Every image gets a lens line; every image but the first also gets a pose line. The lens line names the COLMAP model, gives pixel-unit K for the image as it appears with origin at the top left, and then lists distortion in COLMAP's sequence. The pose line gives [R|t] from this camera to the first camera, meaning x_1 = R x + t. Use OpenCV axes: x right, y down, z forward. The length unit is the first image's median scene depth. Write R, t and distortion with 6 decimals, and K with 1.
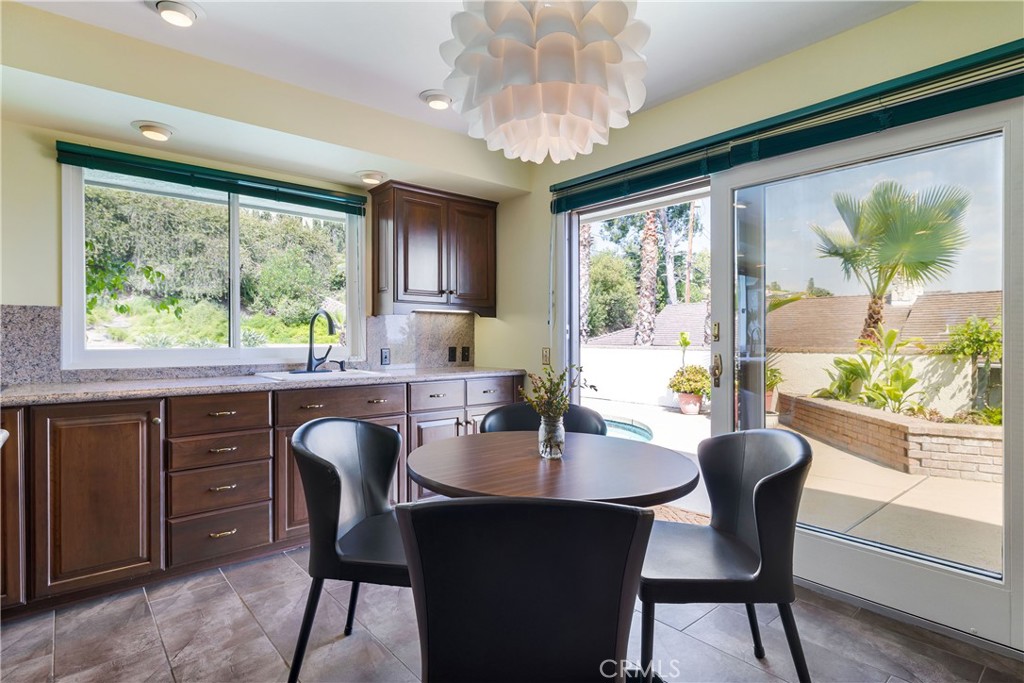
lens RADIAL K [[526.6, 0, 509.9], [0, 526.6, 338.5], [0, 0, 1]] dist [0.001065, 0.000624]
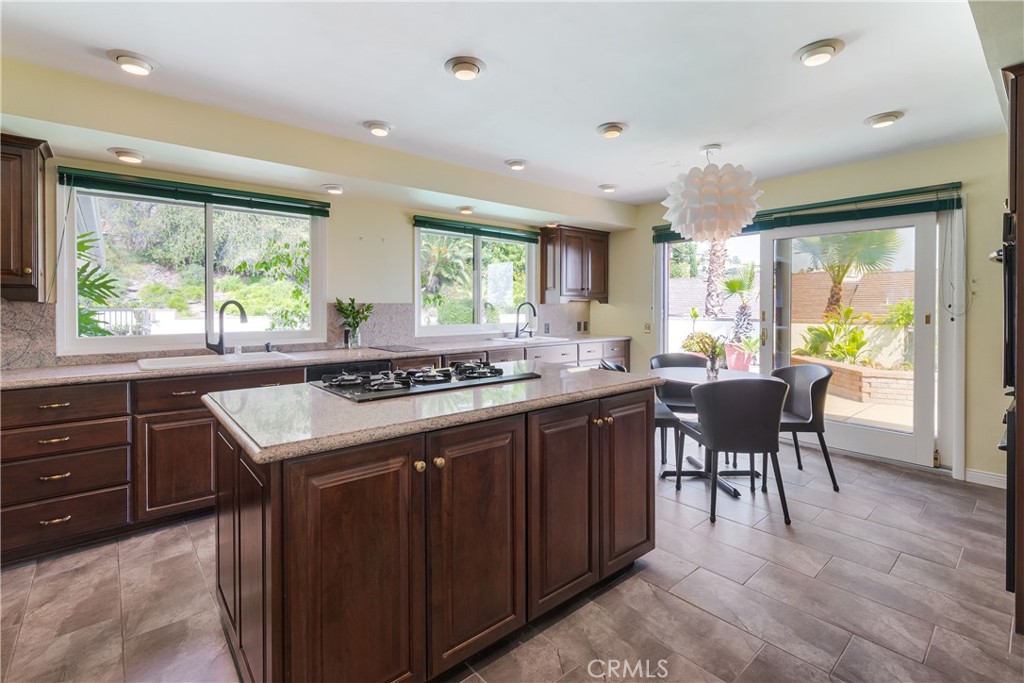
lens RADIAL K [[452.0, 0, 511.0], [0, 452.0, 313.8], [0, 0, 1]] dist [-0.001218, -0.000448]
pose [[0.999998, -0.001488, -0.000978, -0.222666], [0.001502, 0.999894, 0.014492, -0.020362], [0.000956, -0.014494, 0.999895, -0.264082]]
